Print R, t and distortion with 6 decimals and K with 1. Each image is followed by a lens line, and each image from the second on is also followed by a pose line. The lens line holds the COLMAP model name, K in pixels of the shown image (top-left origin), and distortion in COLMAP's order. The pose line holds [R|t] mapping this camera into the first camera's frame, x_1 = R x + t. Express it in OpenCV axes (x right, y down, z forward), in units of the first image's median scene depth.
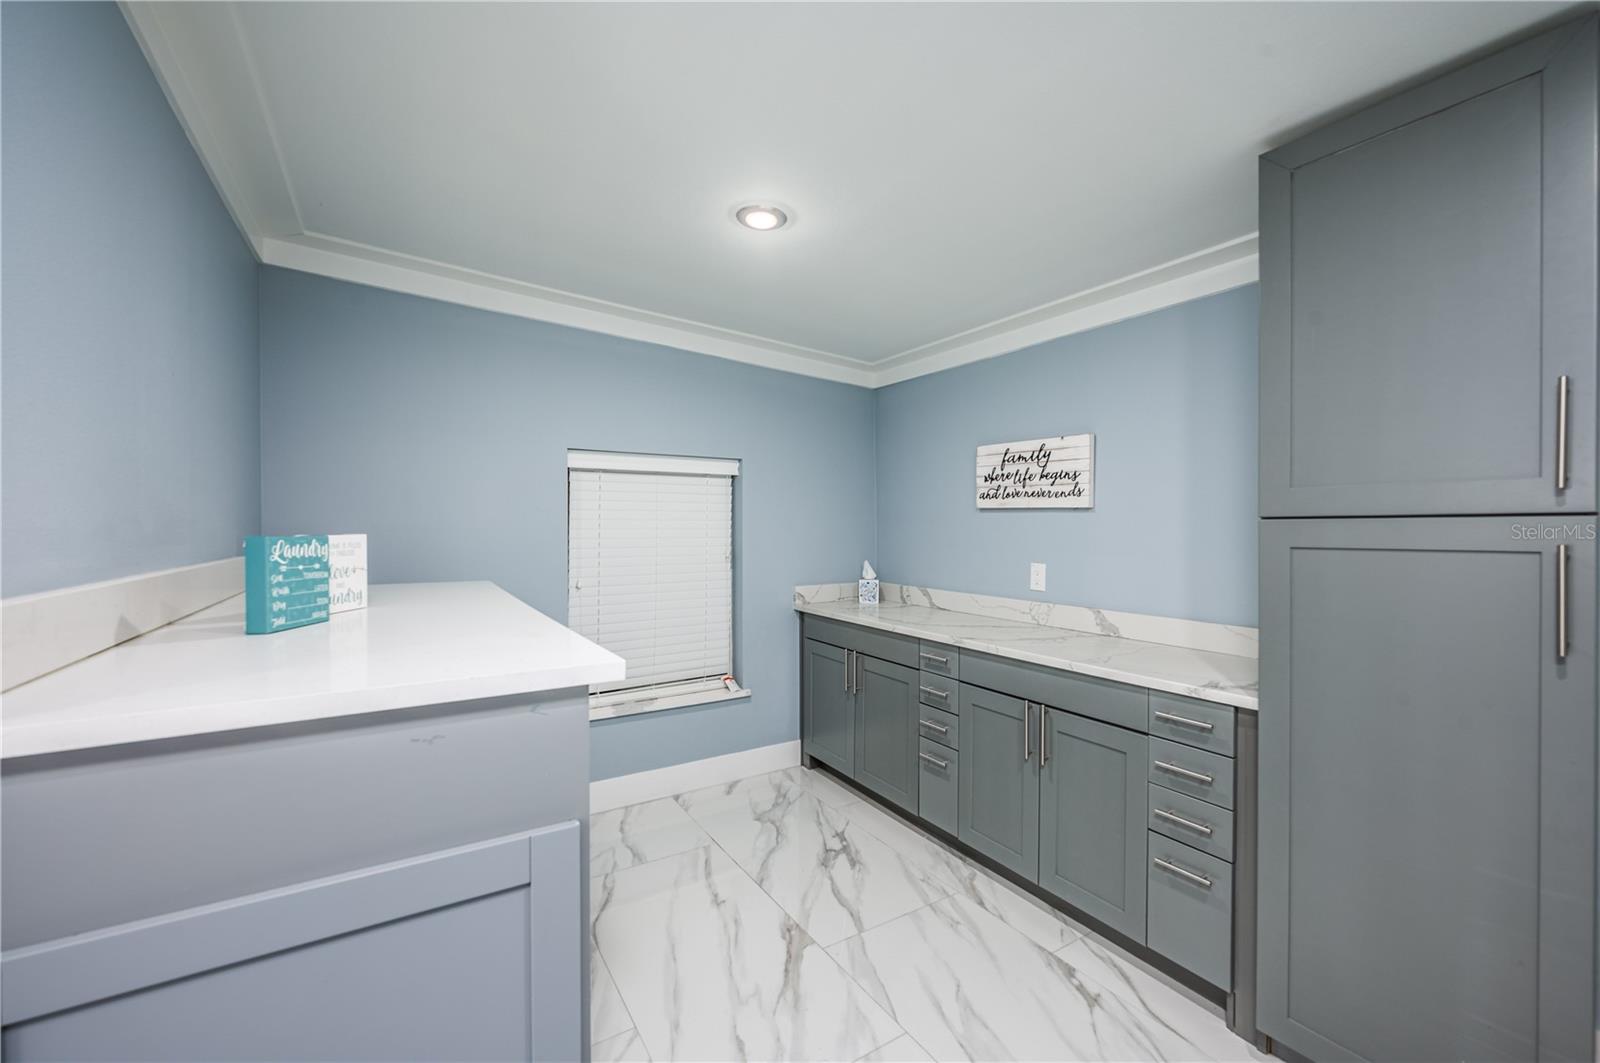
lens RADIAL K [[648.3, 0, 799.3], [0, 648.3, 531.6], [0, 0, 1]] dist [-0.000965, -0.000416]
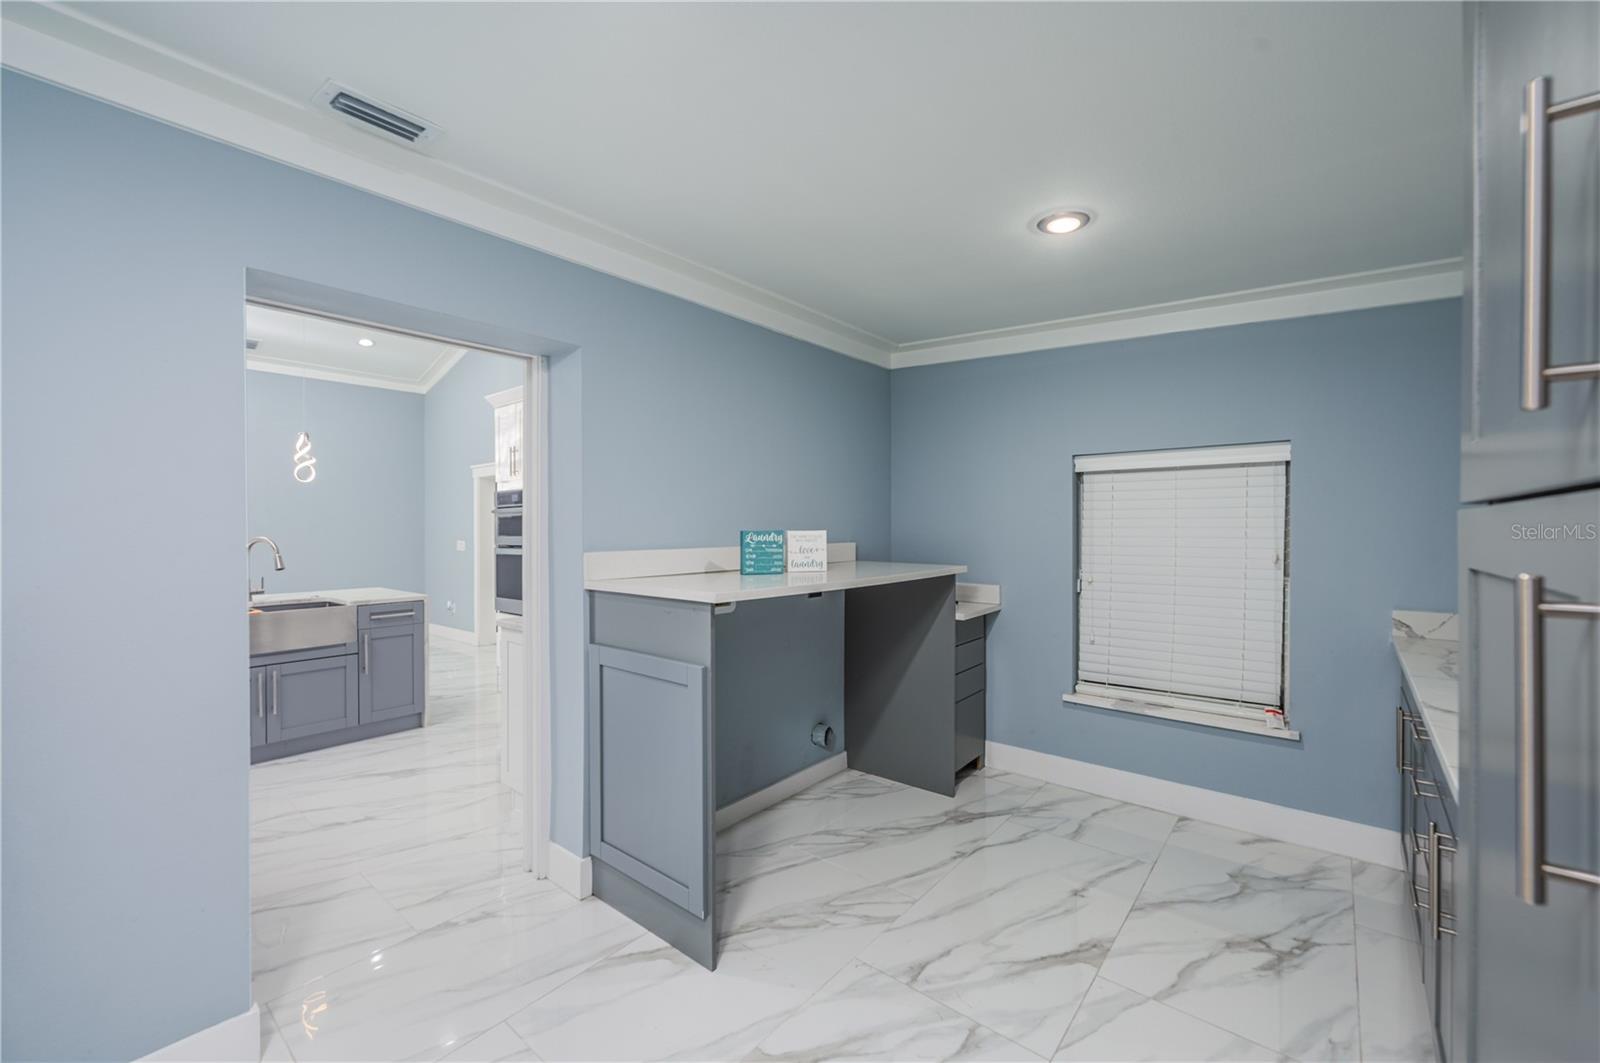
lens RADIAL K [[648.3, 0, 793.2], [0, 648.3, 532.4], [0, 0, 1]] dist [-0.000965, -0.000416]
pose [[0.296965, 0.009527, -0.954841, 0.628729], [-0.004864, 0.999952, 0.008465, -0.002974], [0.954876, 0.002131, 0.296997, 0.236808]]
